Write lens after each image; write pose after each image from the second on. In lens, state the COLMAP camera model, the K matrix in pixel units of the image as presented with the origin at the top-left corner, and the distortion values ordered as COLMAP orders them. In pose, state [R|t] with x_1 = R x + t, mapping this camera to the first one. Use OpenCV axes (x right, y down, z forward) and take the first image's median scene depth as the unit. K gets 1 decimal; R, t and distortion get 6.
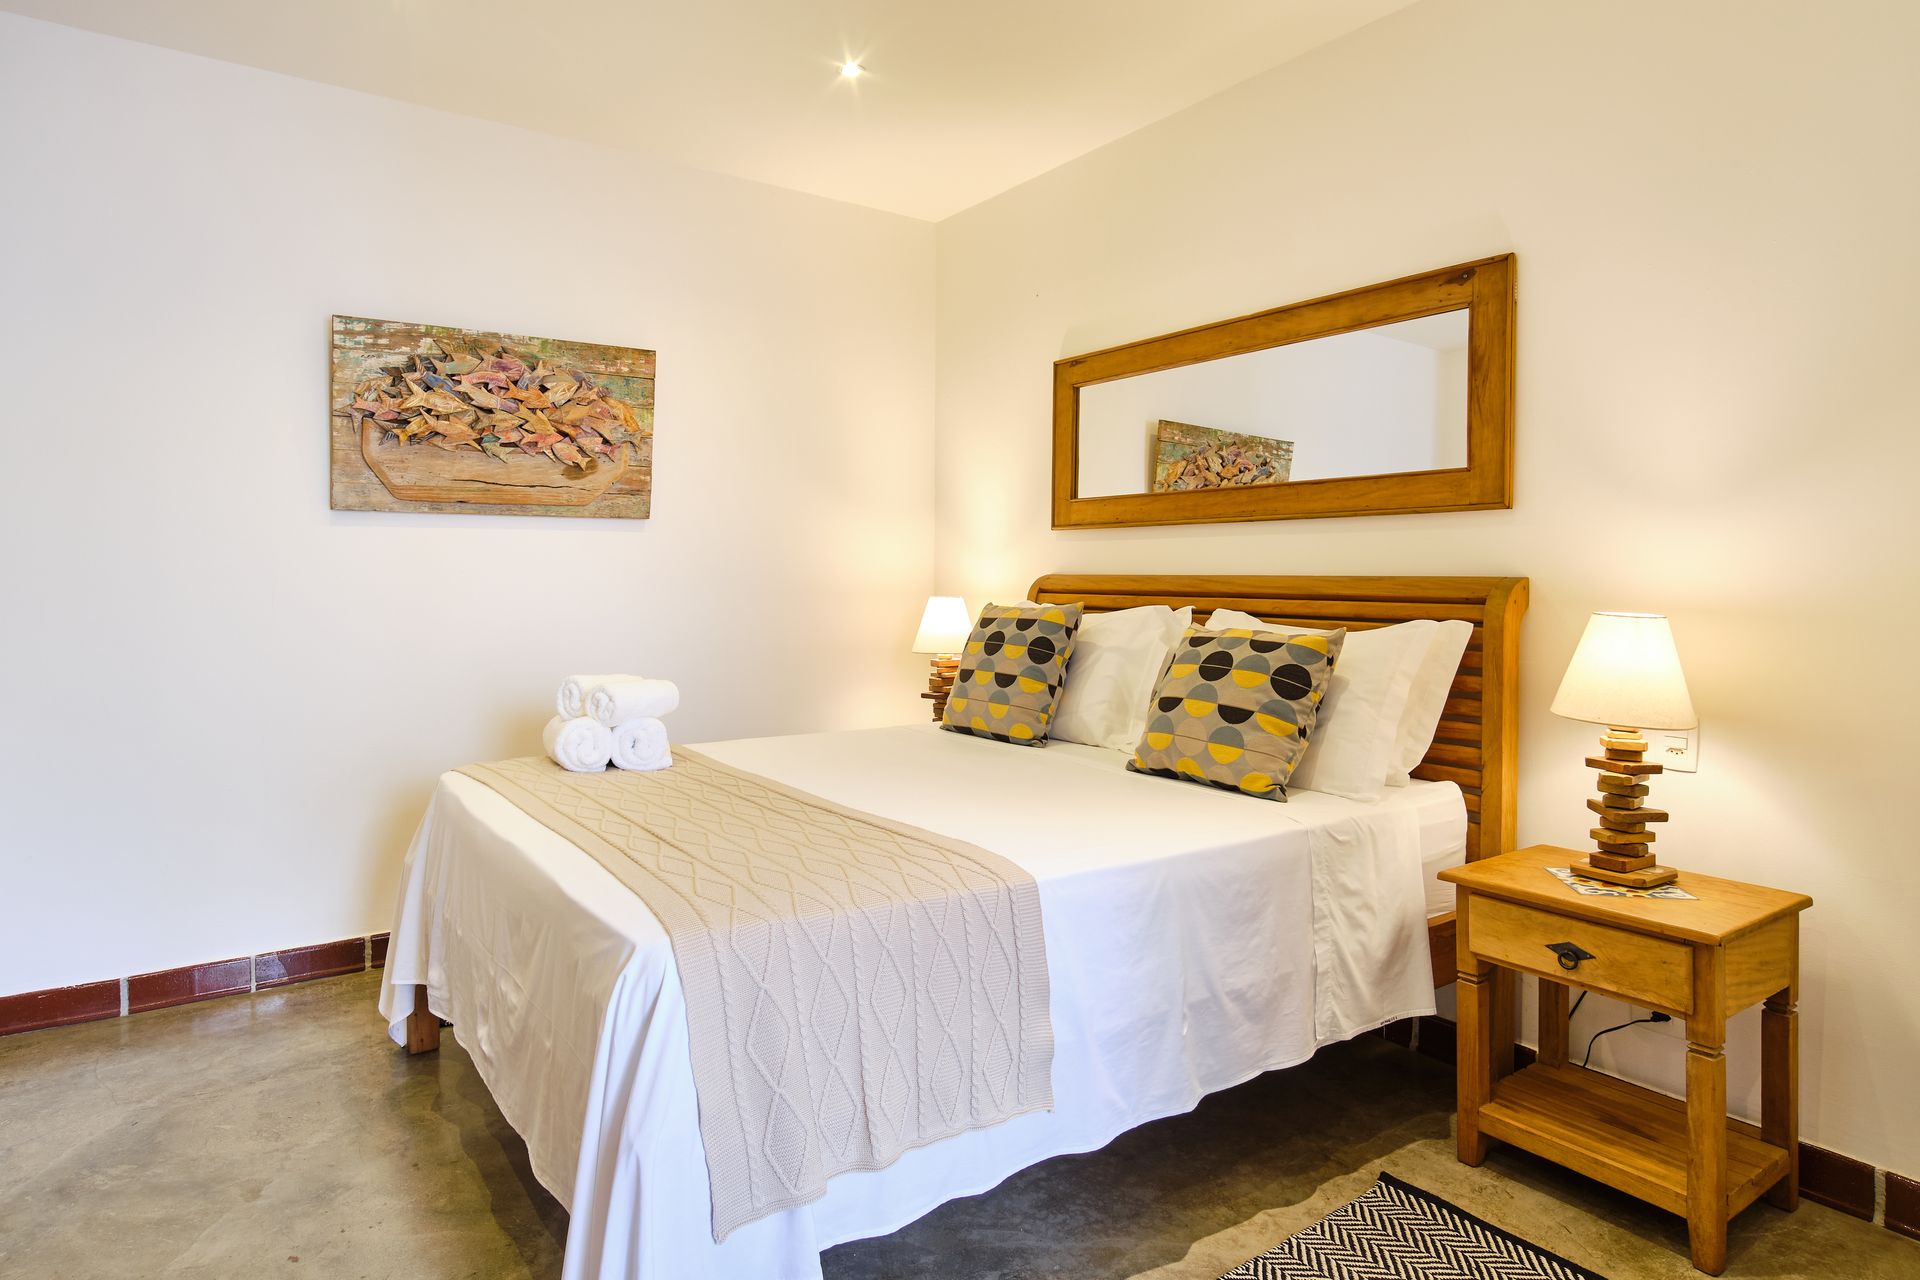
lens RADIAL K [[1114.4, 0, 956.9], [0, 1114.4, 584.3], [0, 0, 1]] dist [-0.001154, -0.000343]
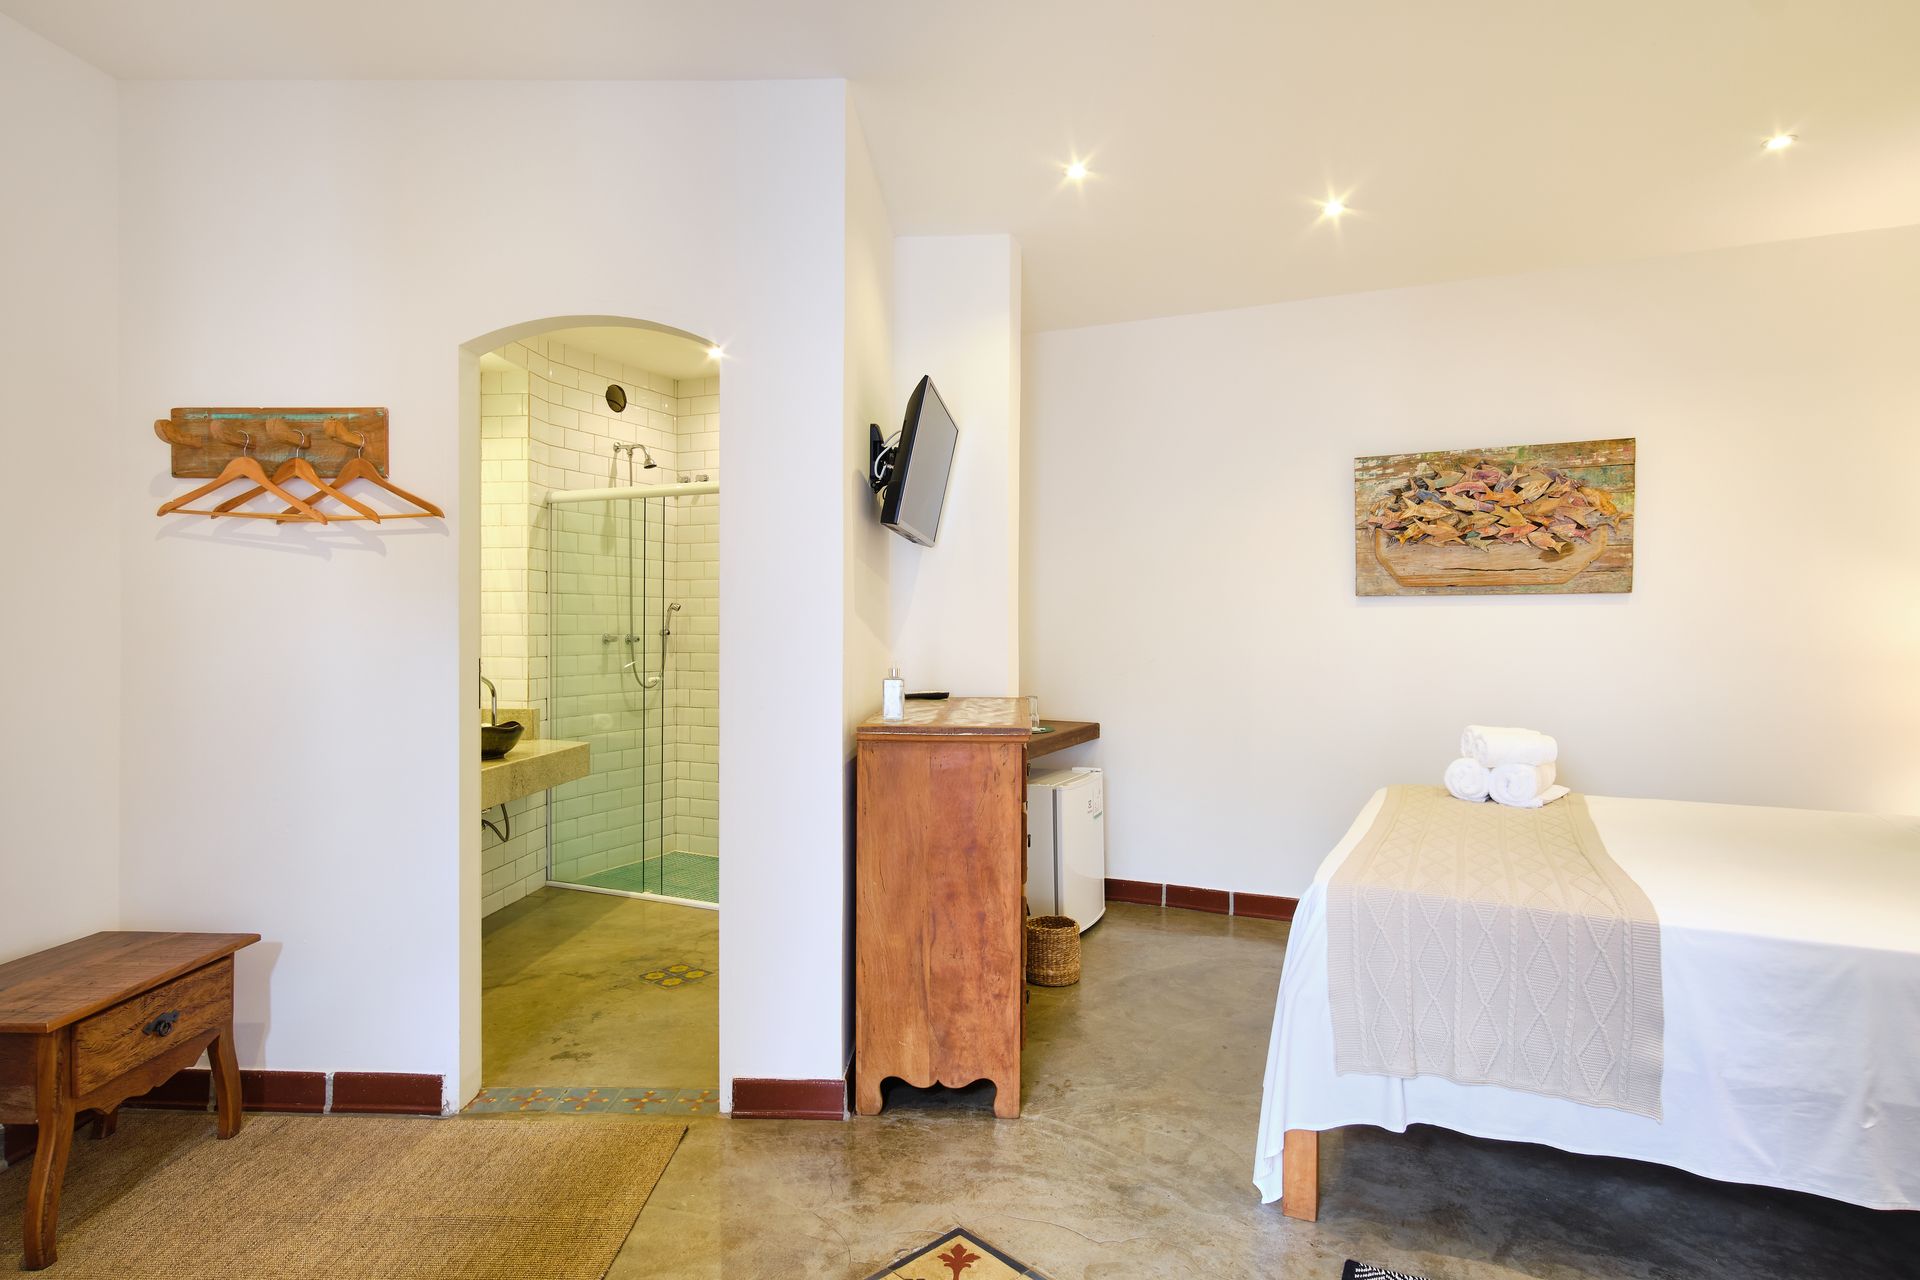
lens RADIAL K [[1032.6, 0, 960.0], [0, 1032.6, 640.0], [0, 0, 1]] dist [0.002979, -0.000148]
pose [[0.502872, 0.010117, -0.864302, 0.298470], [-0.008688, 0.999940, 0.006649, -0.014931], [0.864317, 0.004166, 0.502930, -0.082165]]
